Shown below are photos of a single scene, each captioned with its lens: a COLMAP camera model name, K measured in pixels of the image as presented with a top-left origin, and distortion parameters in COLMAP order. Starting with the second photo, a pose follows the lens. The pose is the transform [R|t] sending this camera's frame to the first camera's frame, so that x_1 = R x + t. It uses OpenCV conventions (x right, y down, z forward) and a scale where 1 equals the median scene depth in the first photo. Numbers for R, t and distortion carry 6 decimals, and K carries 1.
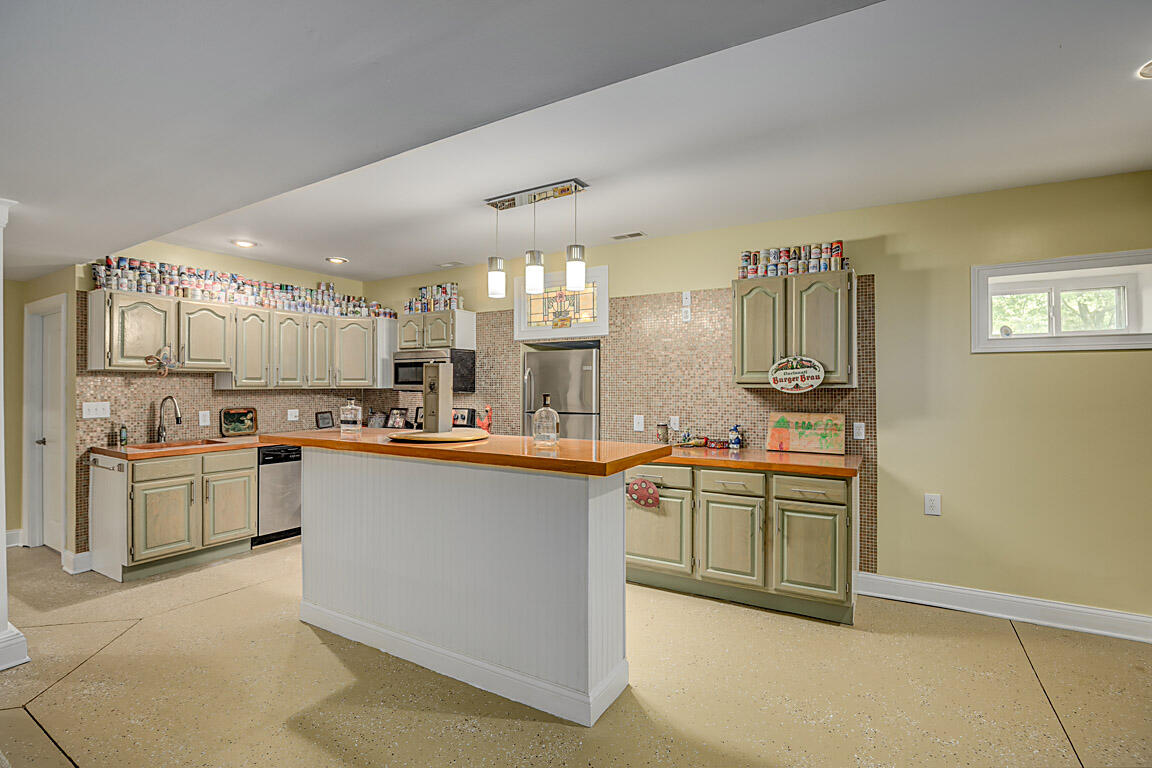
lens RADIAL K [[534.1, 0, 584.2], [0, 534.1, 386.0], [0, 0, 1]] dist [-0.000867, 0.000327]
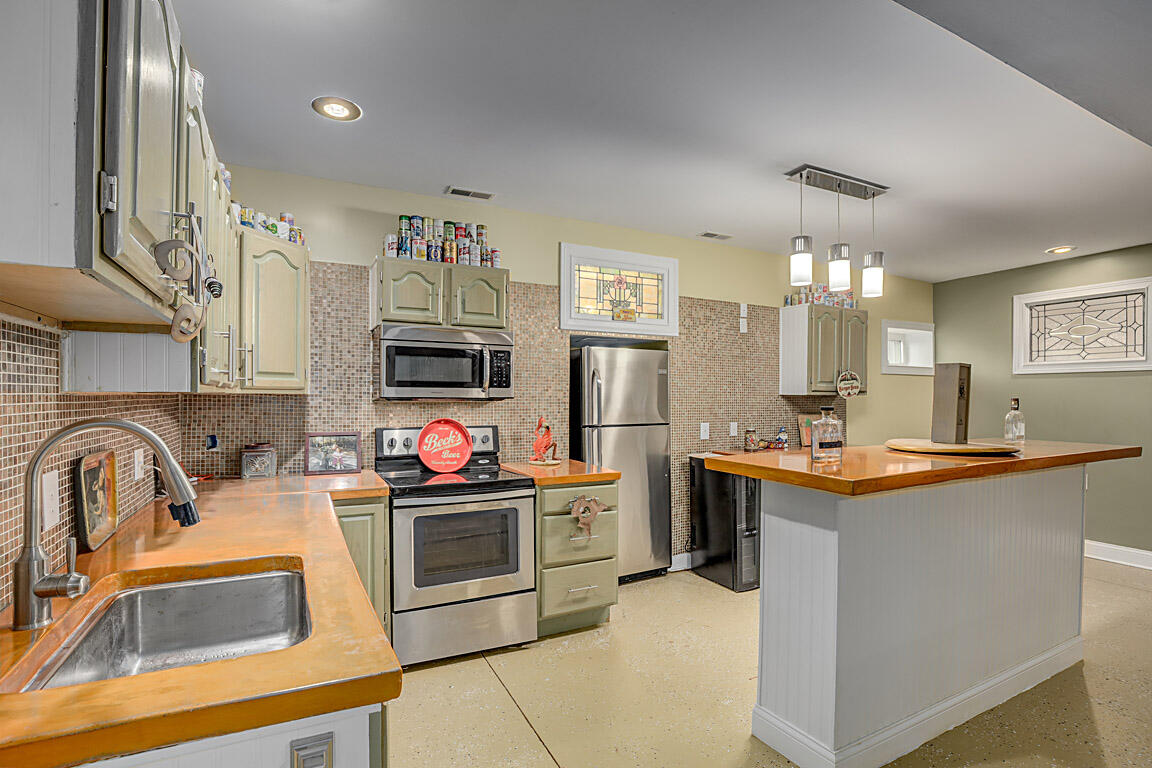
lens RADIAL K [[534.1, 0, 575.9], [0, 534.1, 389.3], [0, 0, 1]] dist [-0.000867, 0.000327]
pose [[0.544109, 0.010607, 0.838948, -0.775095], [-0.004570, 0.999943, -0.009678, 0.003763], [-0.839002, 0.001432, 0.544126, 0.623896]]
